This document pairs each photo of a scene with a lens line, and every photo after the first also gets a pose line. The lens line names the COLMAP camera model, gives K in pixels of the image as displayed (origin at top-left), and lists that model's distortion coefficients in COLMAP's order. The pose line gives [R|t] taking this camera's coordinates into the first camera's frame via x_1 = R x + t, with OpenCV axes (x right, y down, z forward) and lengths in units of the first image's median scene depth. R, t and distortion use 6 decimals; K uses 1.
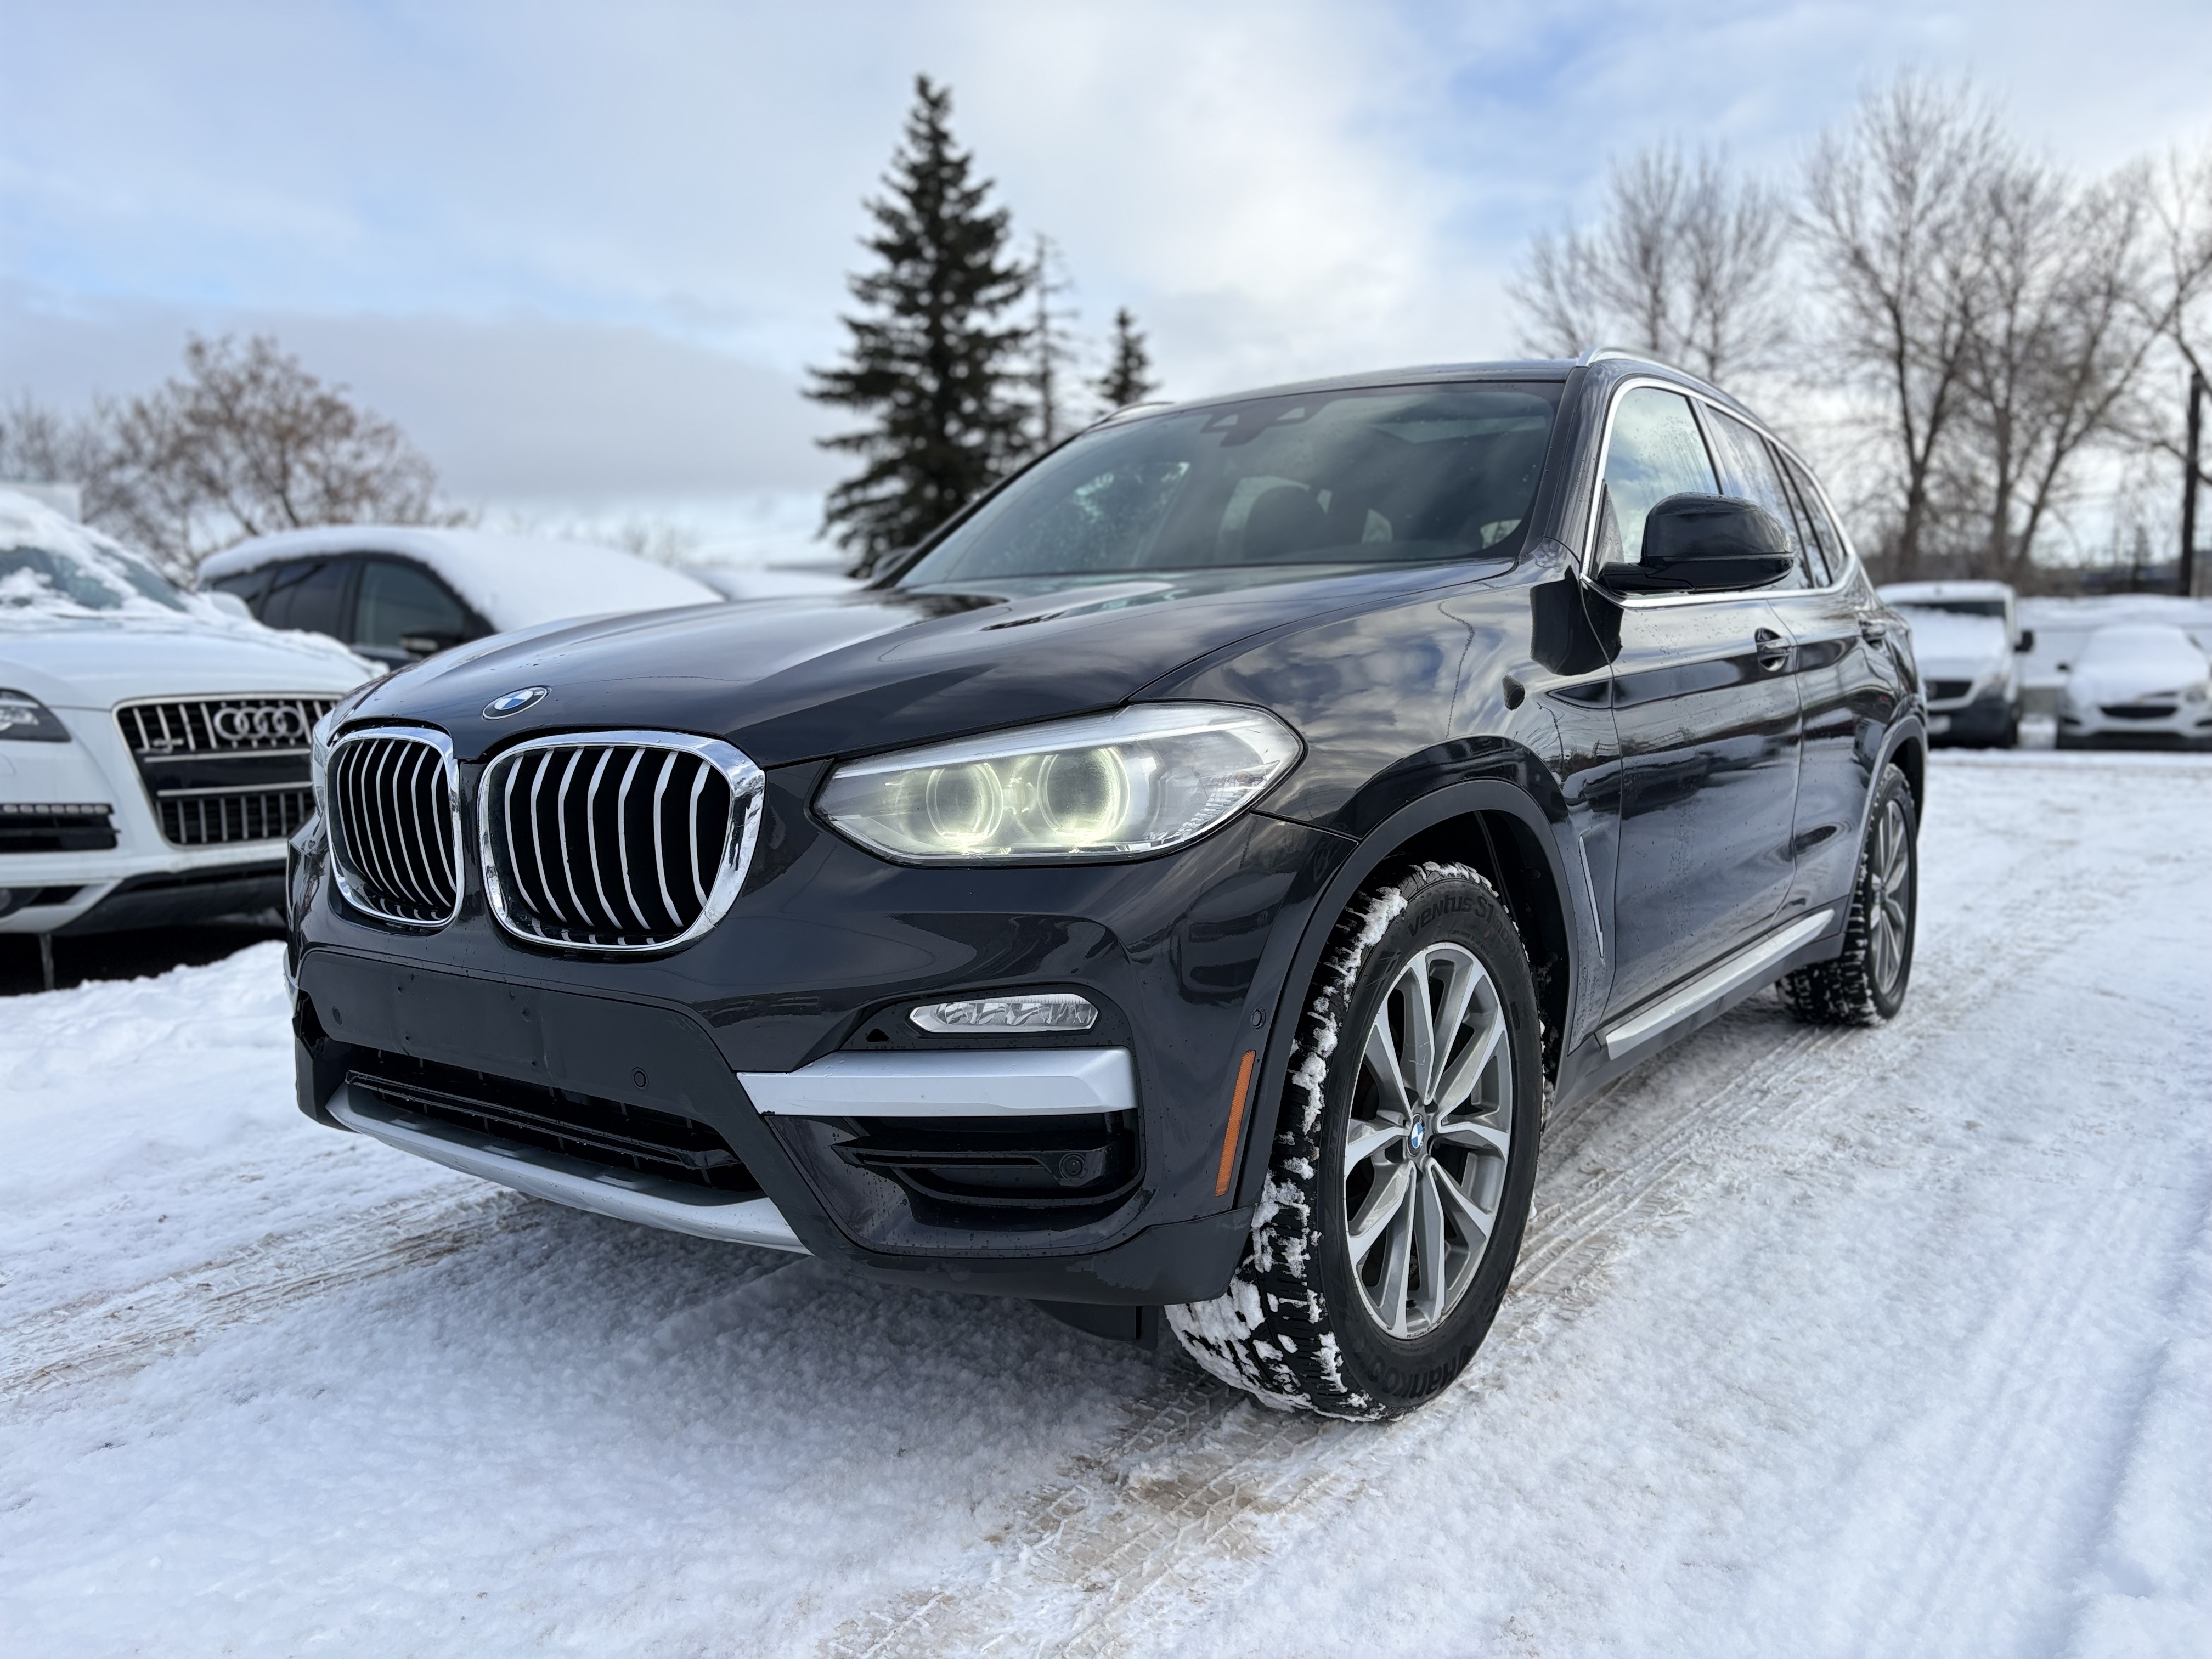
lens RADIAL K [[1710.7, 0, 1081.7], [0, 1710.7, 833.5], [0, 0, 1]] dist [0.011226, 0.013540]
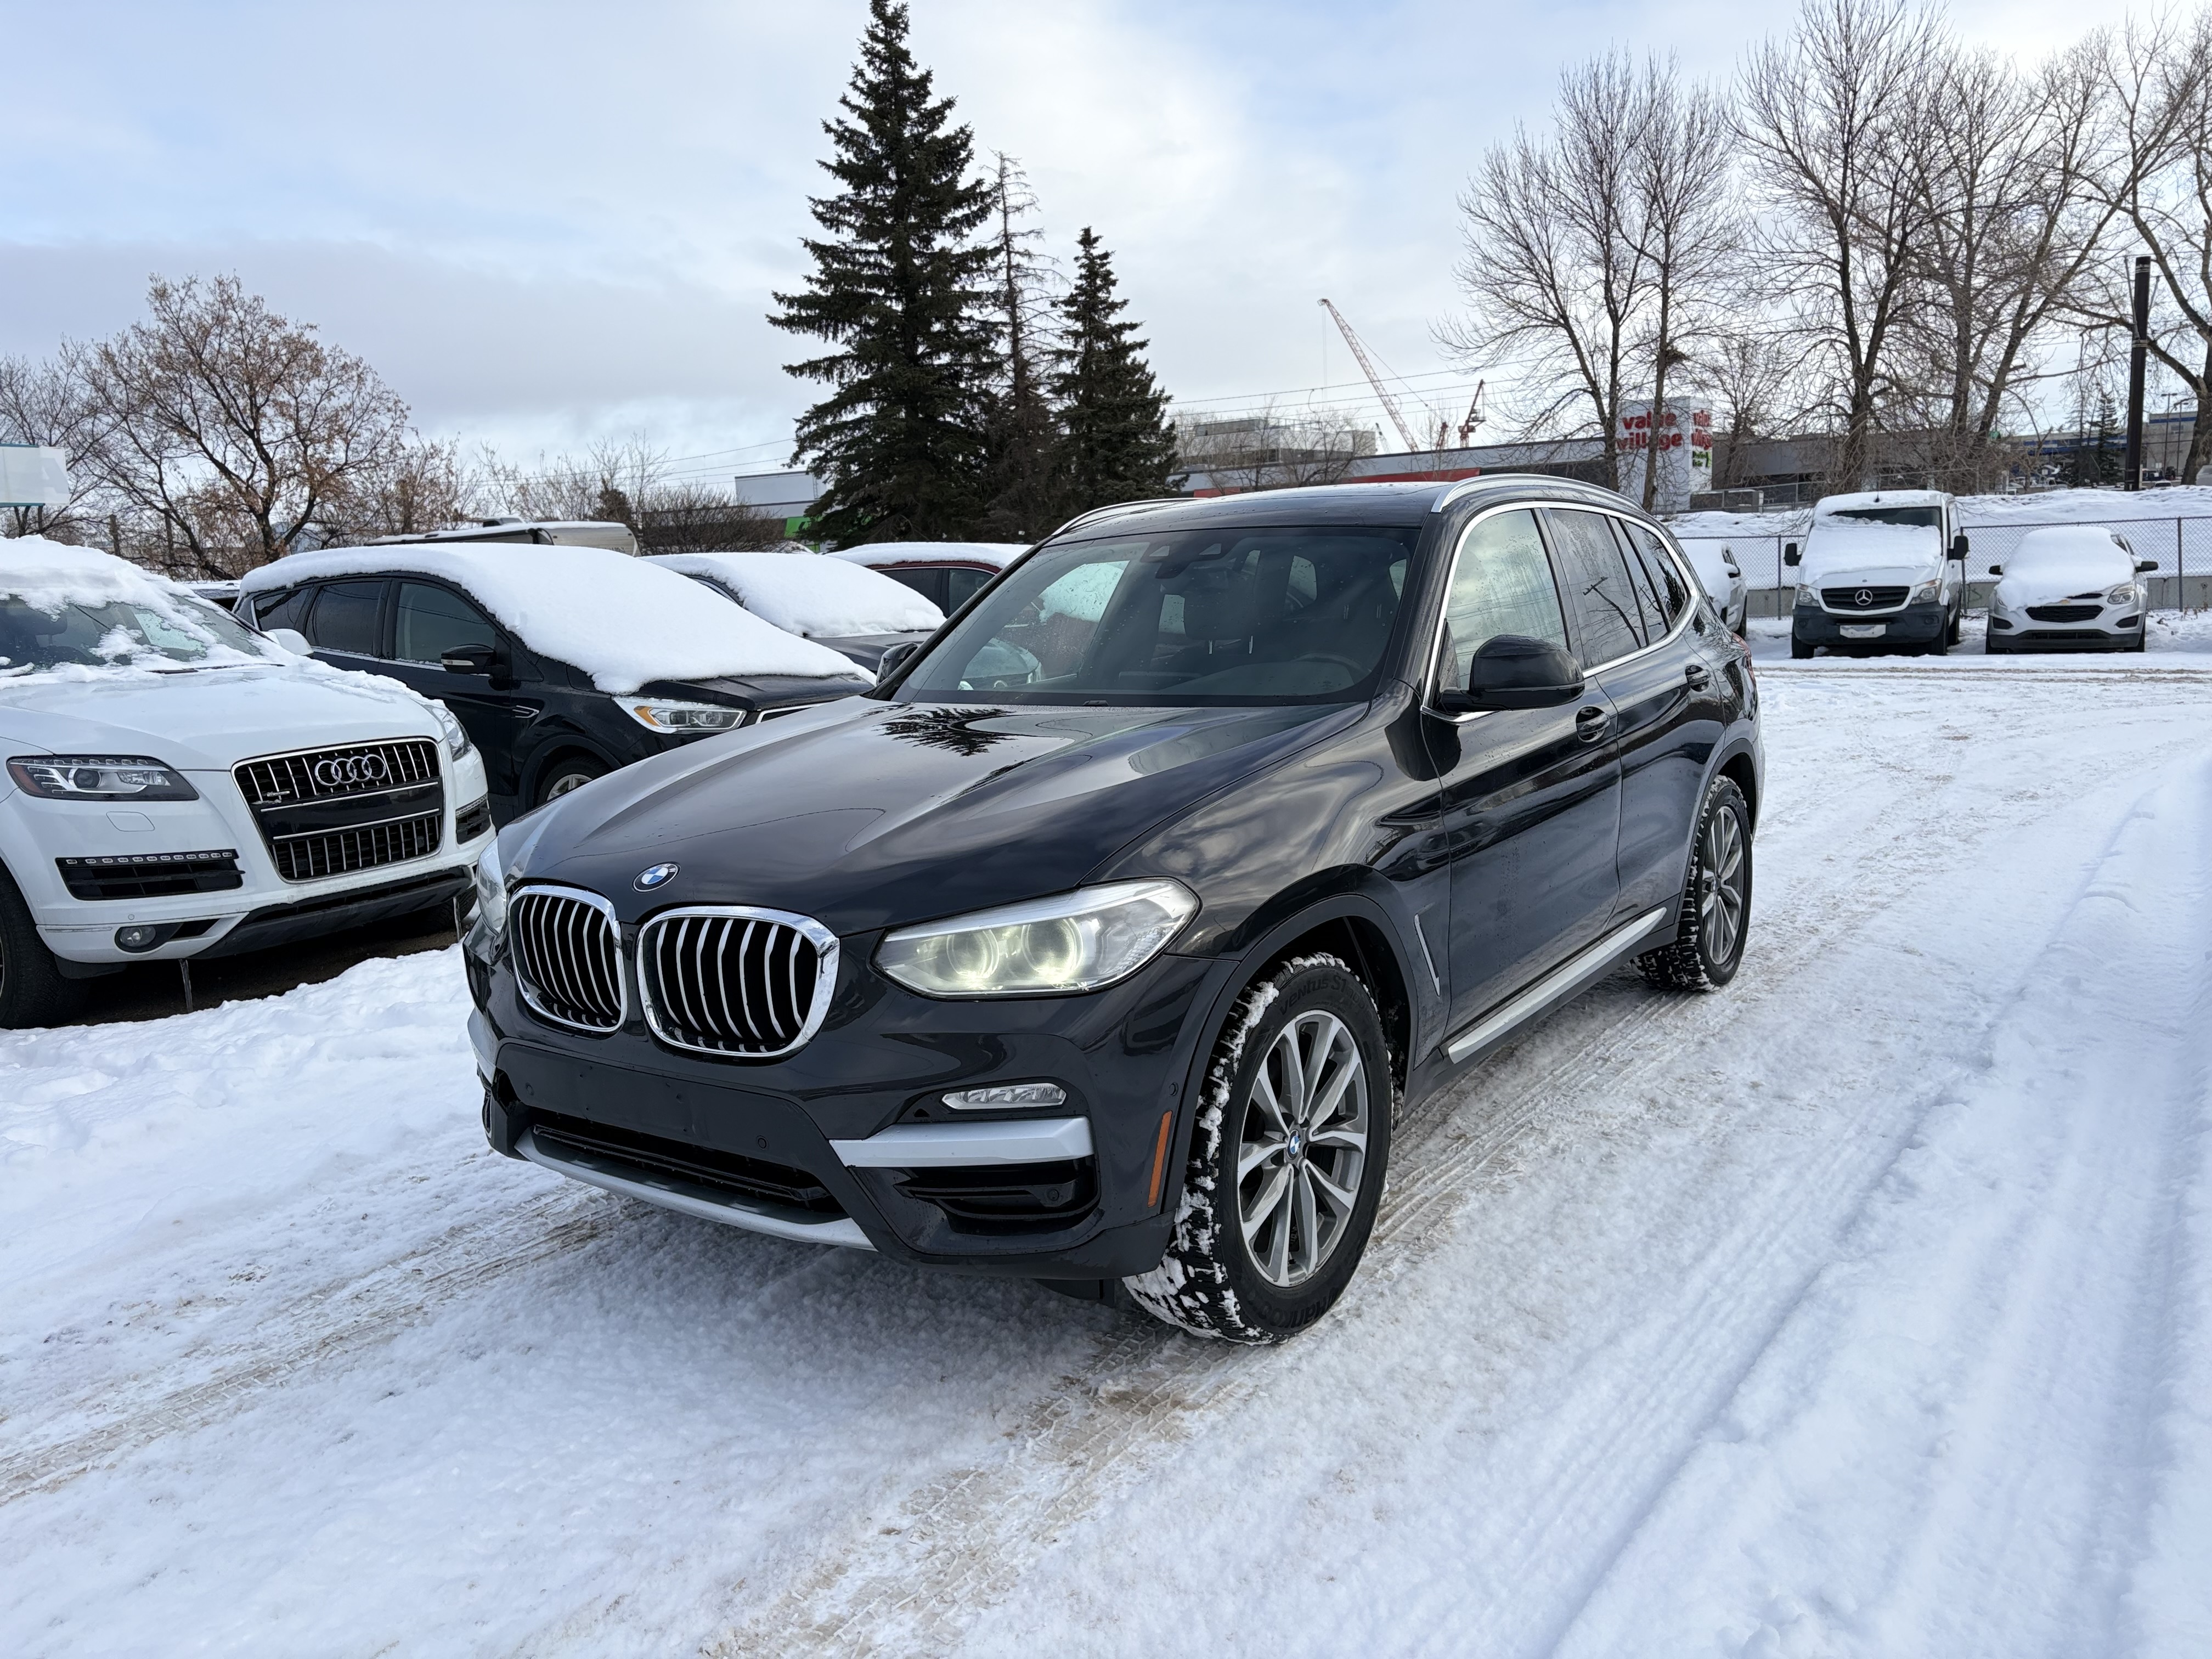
lens RADIAL K [[1704.4, 0, 1097.7], [0, 1704.4, 824.0], [0, 0, 1]] dist [0.011590, 0.001730]
pose [[0.999286, -0.033194, 0.018027, 0.013575], [0.032201, 0.998084, 0.052834, -0.157110], [-0.019746, -0.052215, 0.998441, -0.368763]]
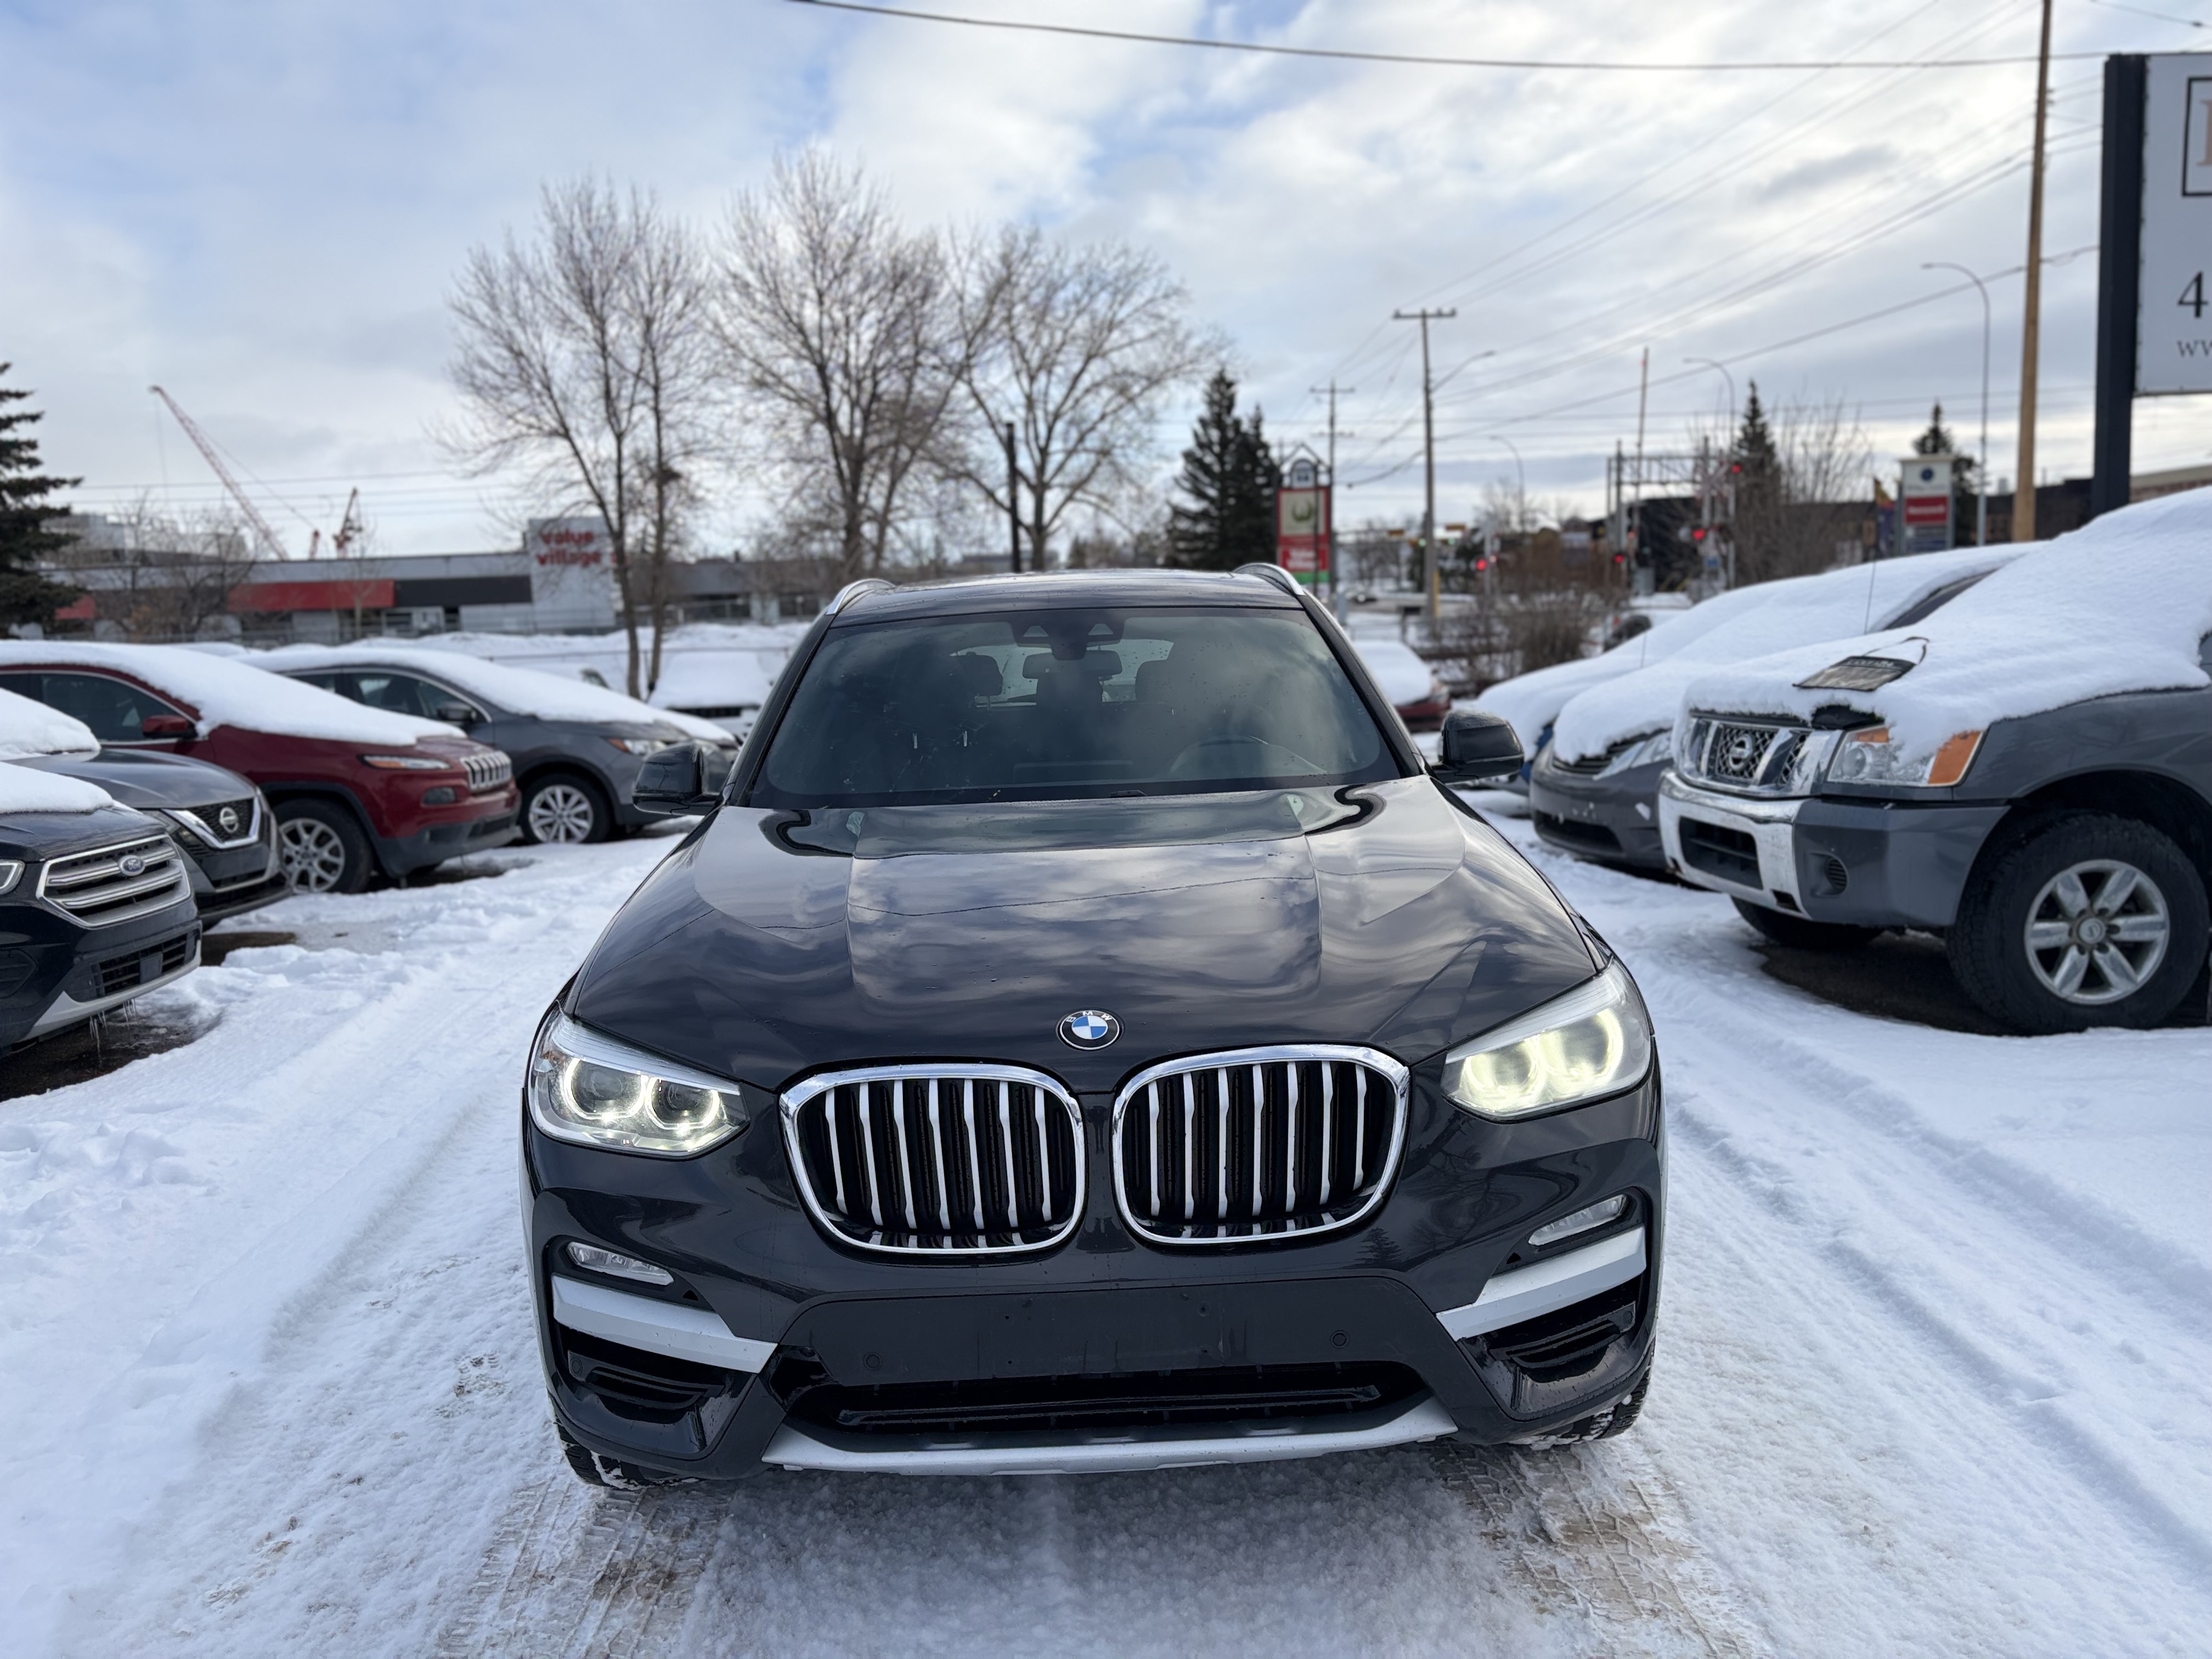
lens RADIAL K [[1692.6, 0, 1092.5], [0, 1692.6, 839.9], [0, 0, 1]] dist [0.028861, -0.048026]
pose [[0.802724, -0.090959, 0.589373, -0.806983], [0.087420, 0.995571, 0.034583, -0.197364], [-0.589908, 0.023762, 0.807121, 0.104589]]
